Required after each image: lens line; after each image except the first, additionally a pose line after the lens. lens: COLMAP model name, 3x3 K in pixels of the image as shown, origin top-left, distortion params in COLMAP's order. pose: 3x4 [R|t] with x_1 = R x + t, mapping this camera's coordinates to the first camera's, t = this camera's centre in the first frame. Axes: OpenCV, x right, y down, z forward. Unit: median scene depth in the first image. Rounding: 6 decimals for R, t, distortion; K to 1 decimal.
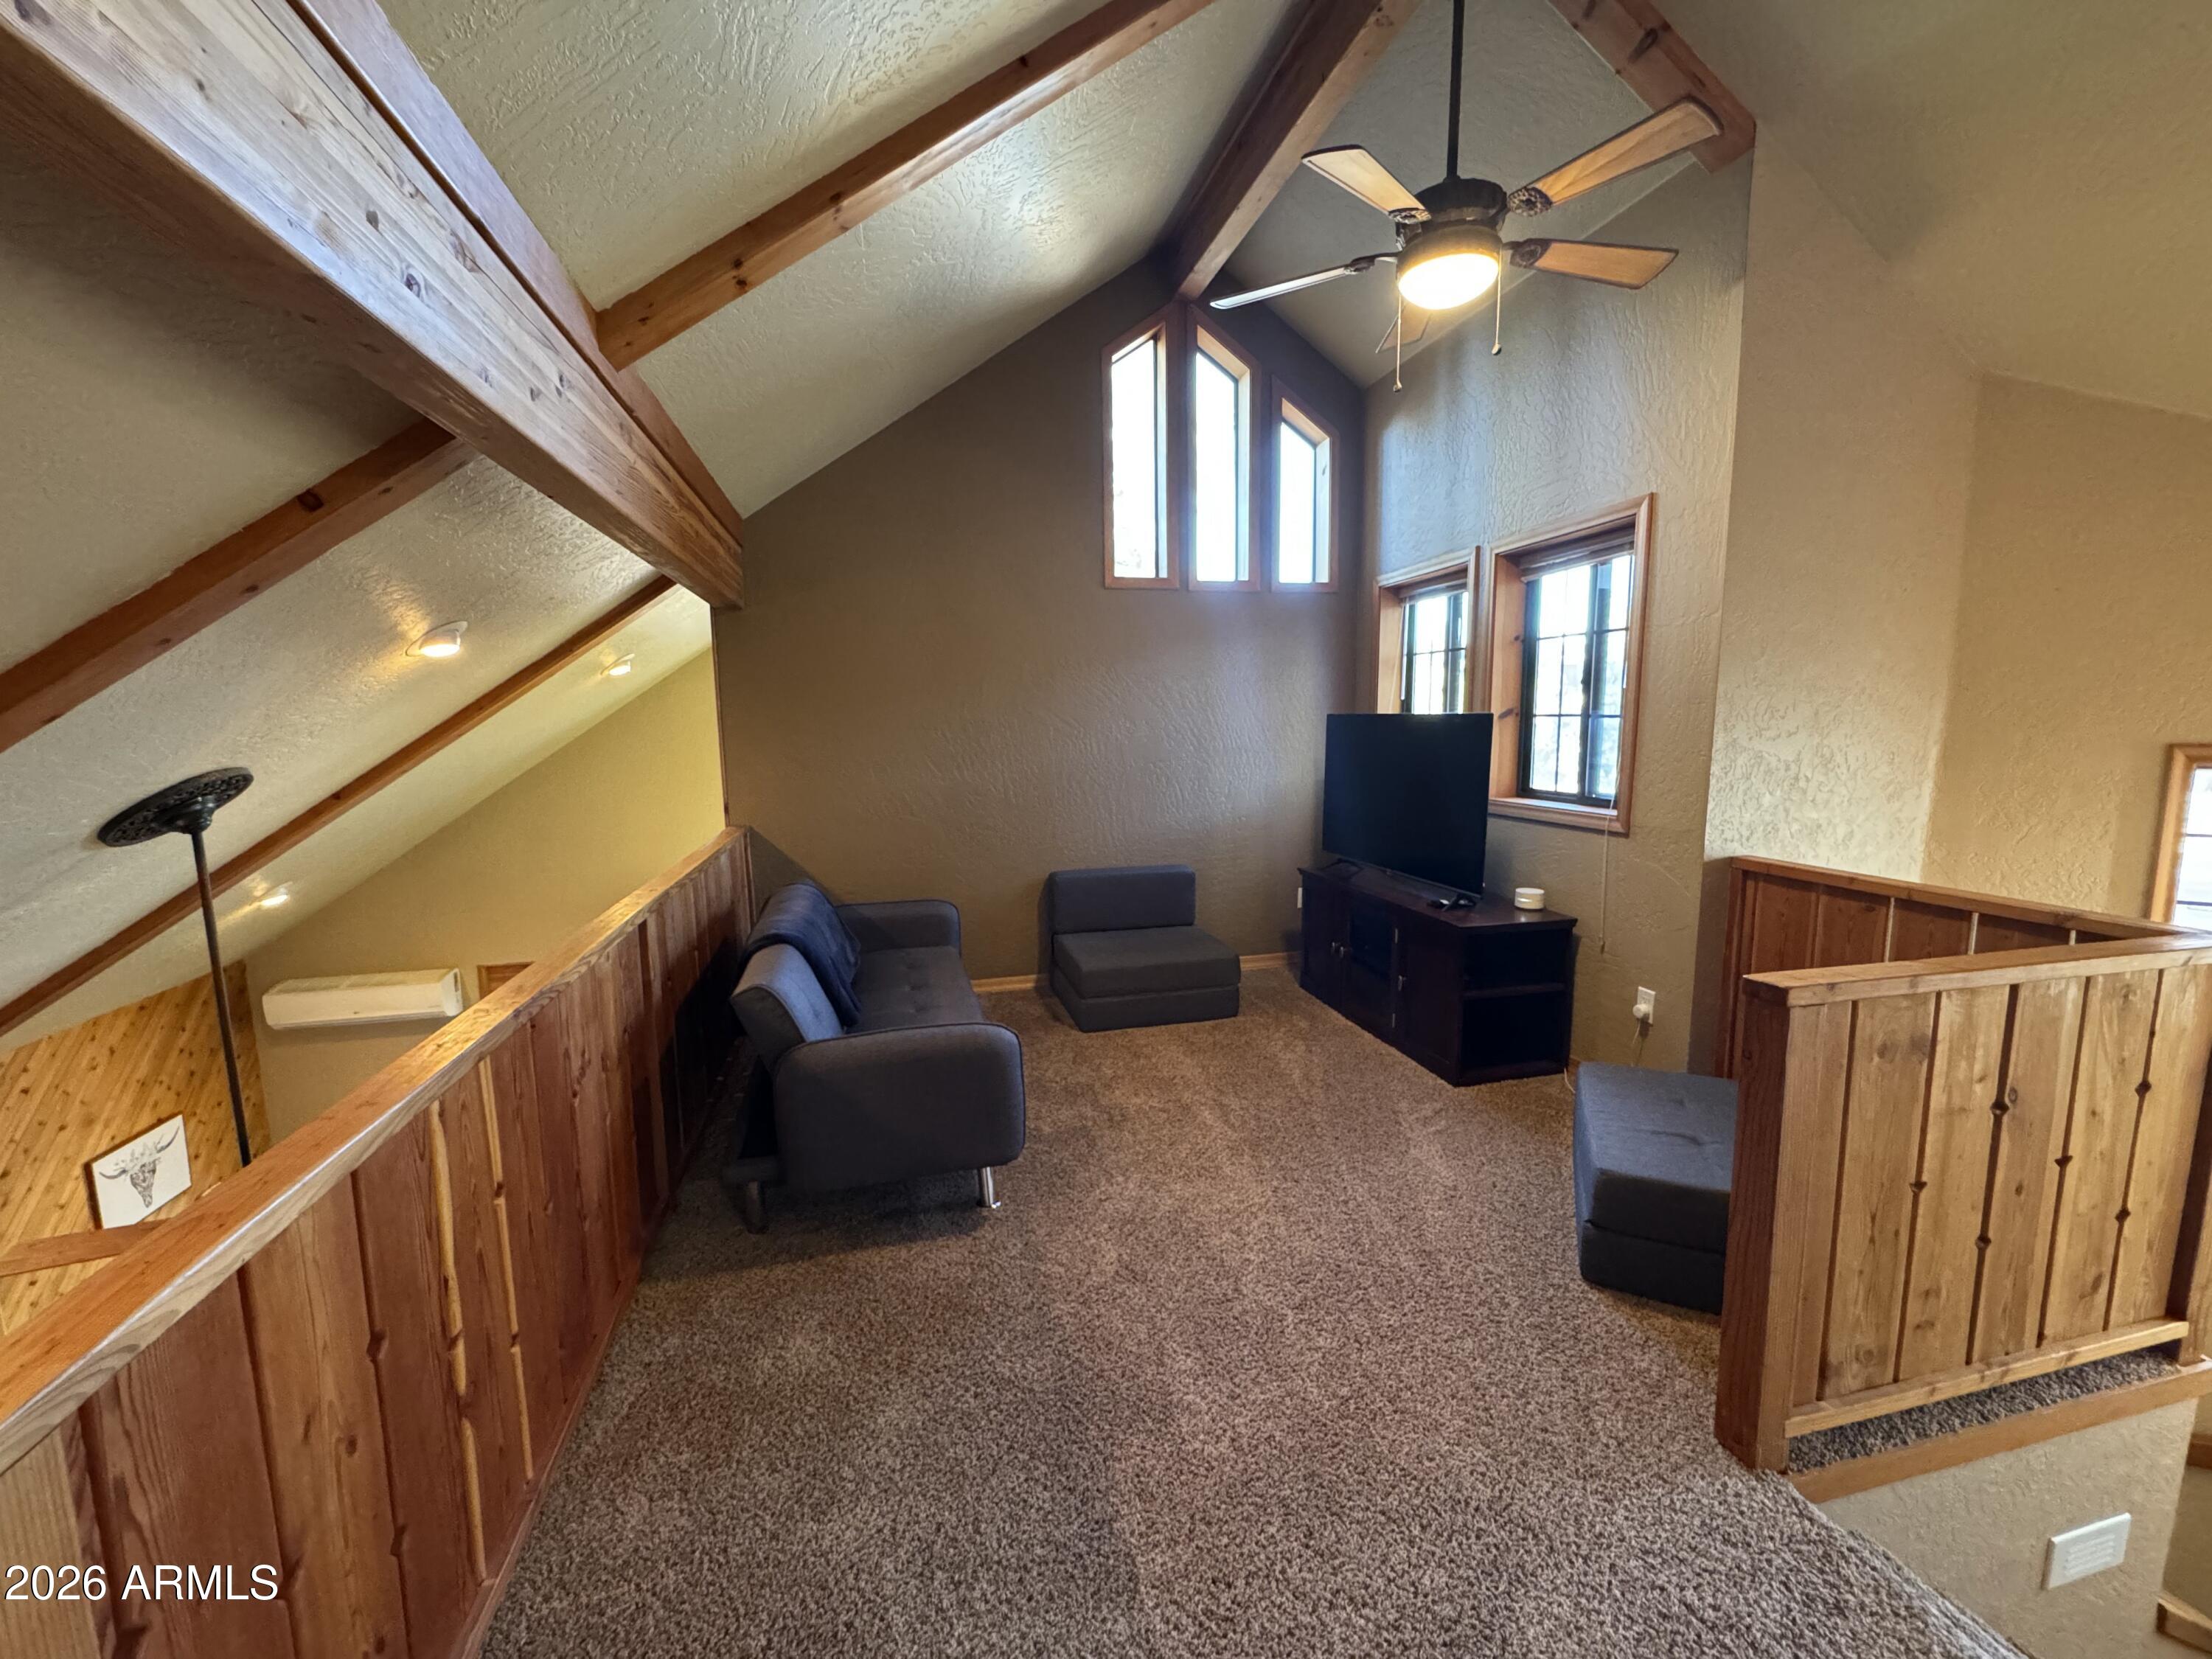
lens RADIAL K [[875.1, 0, 1113.8], [0, 875.1, 833.7], [0, 0, 1]] dist [-0.006835, 0.000513]
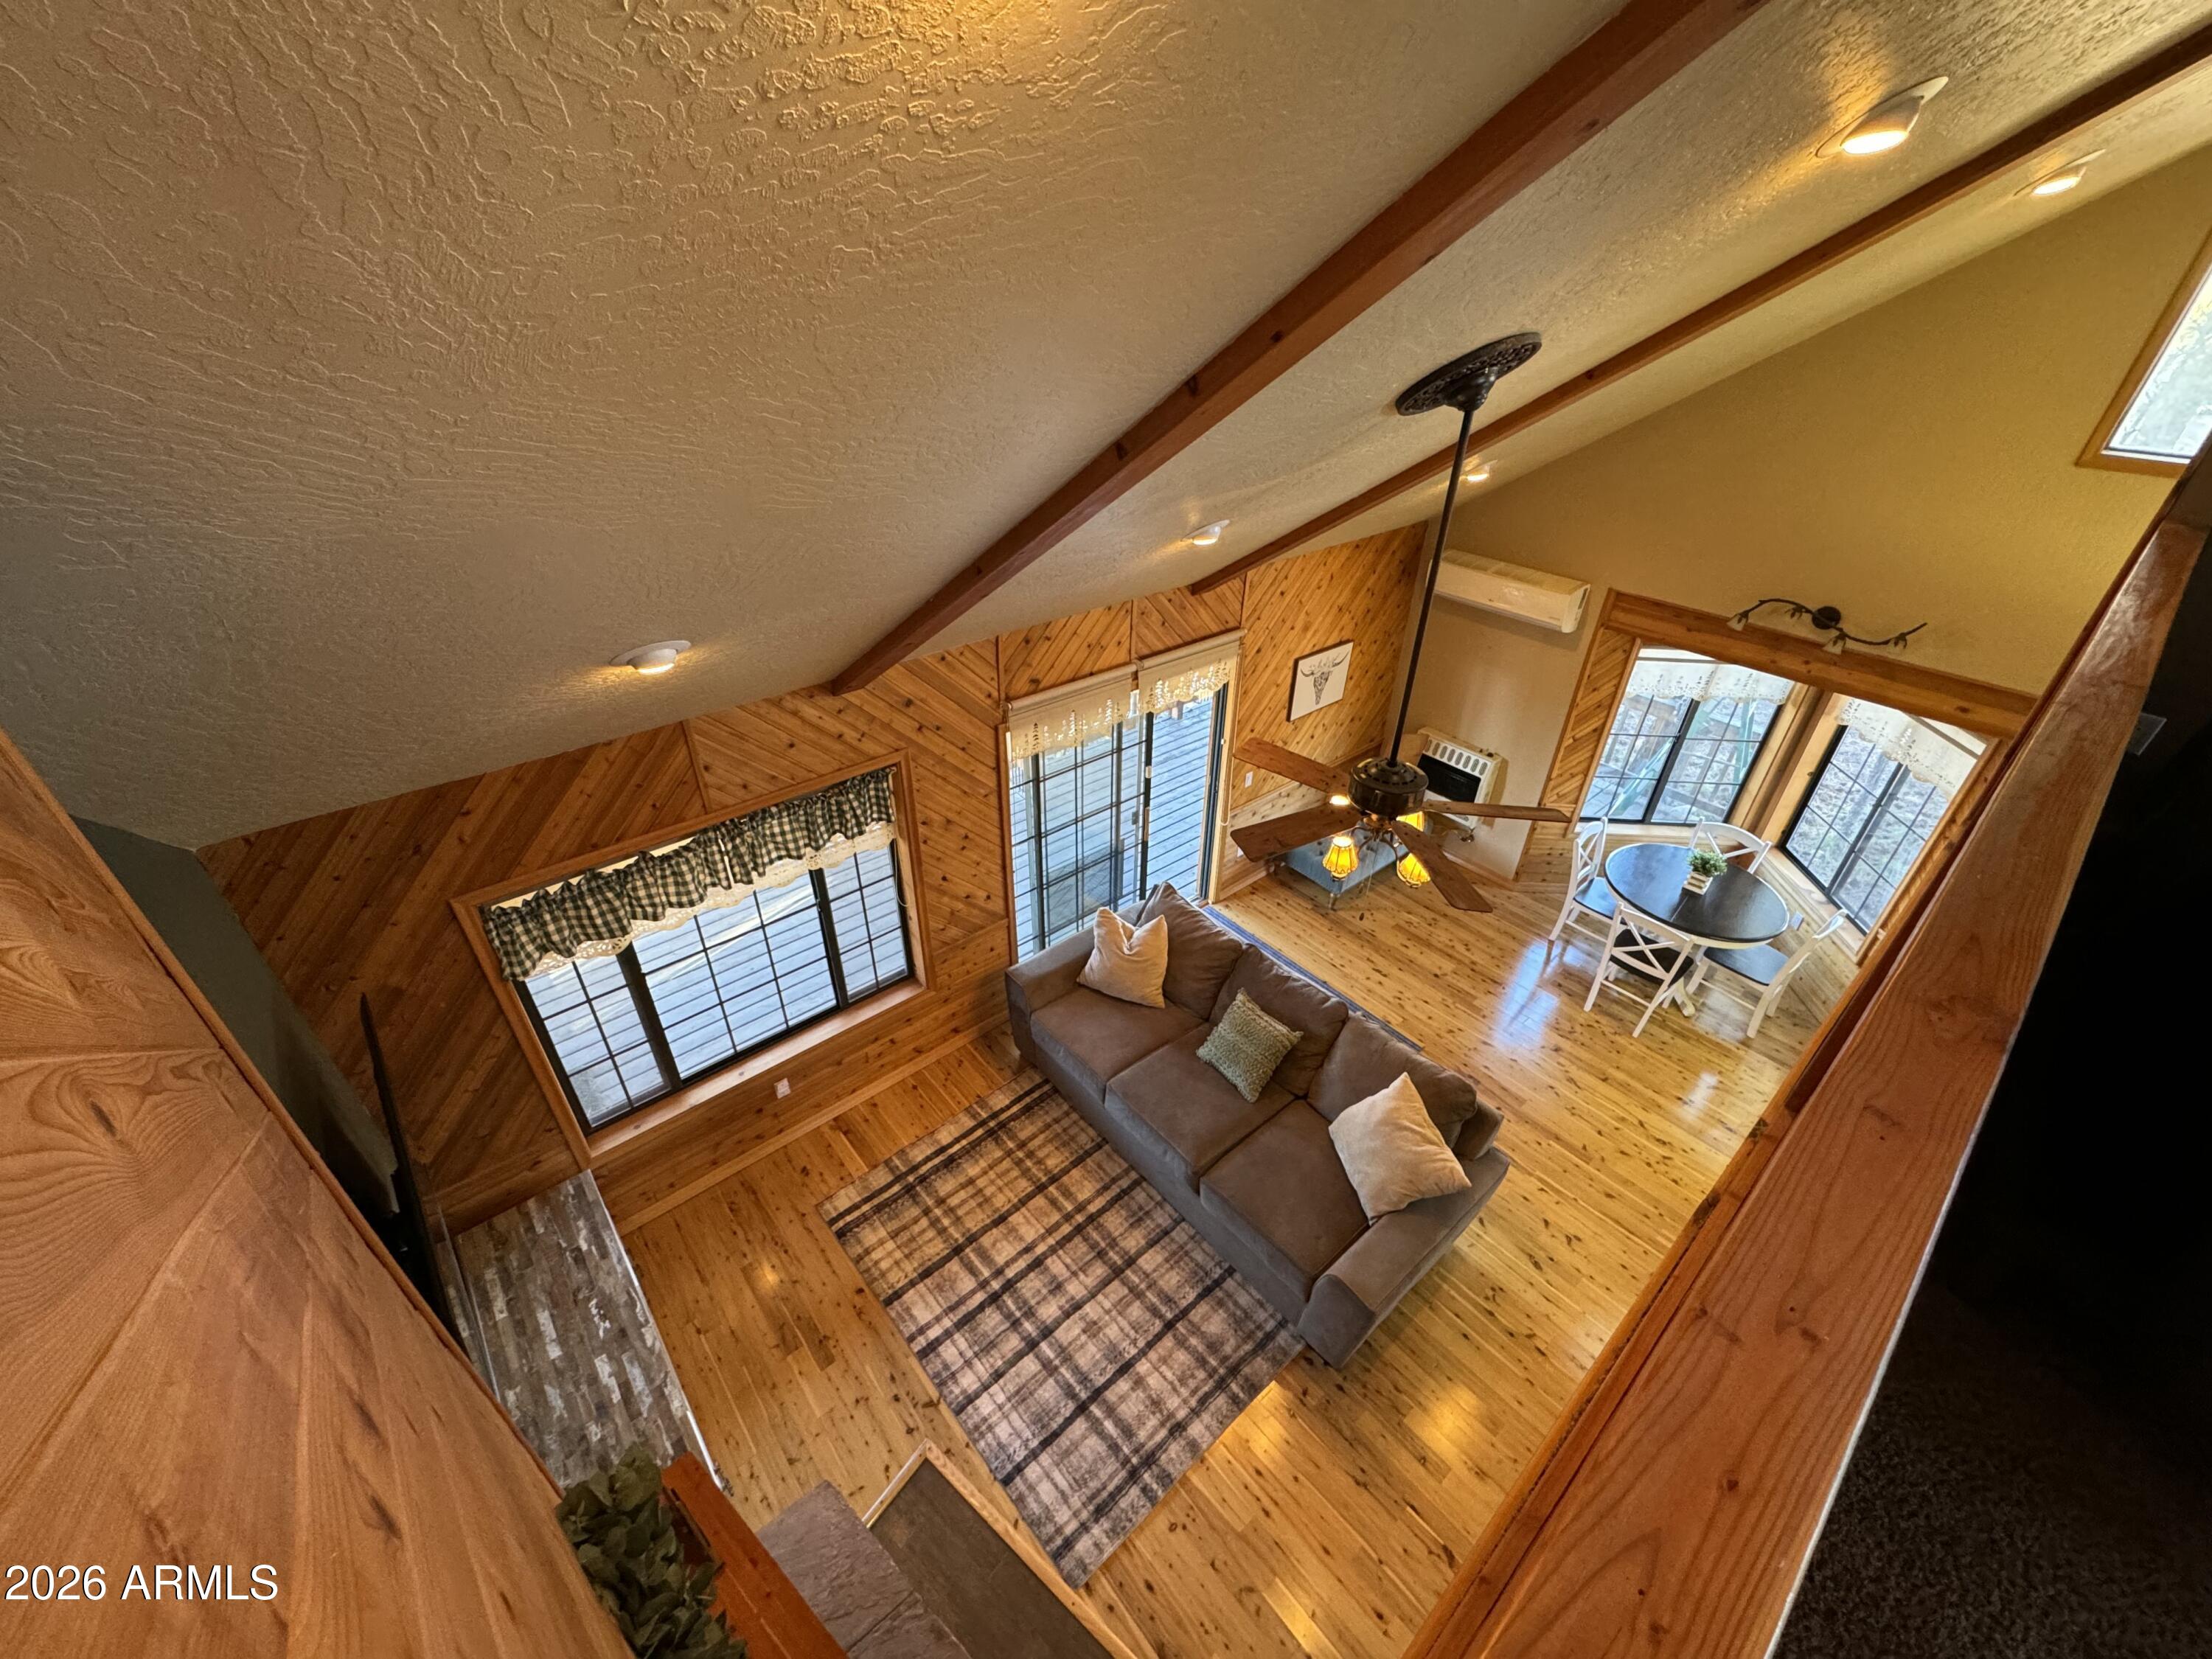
lens RADIAL K [[875.1, 0, 1108.0], [0, 875.1, 822.5], [0, 0, 1]] dist [-0.006835, 0.000513]
pose [[0.437523, 0.500439, -0.747084, -0.201097], [-0.141491, 0.858790, 0.492403, -0.016569], [0.888005, -0.109732, 0.446548, 0.131645]]
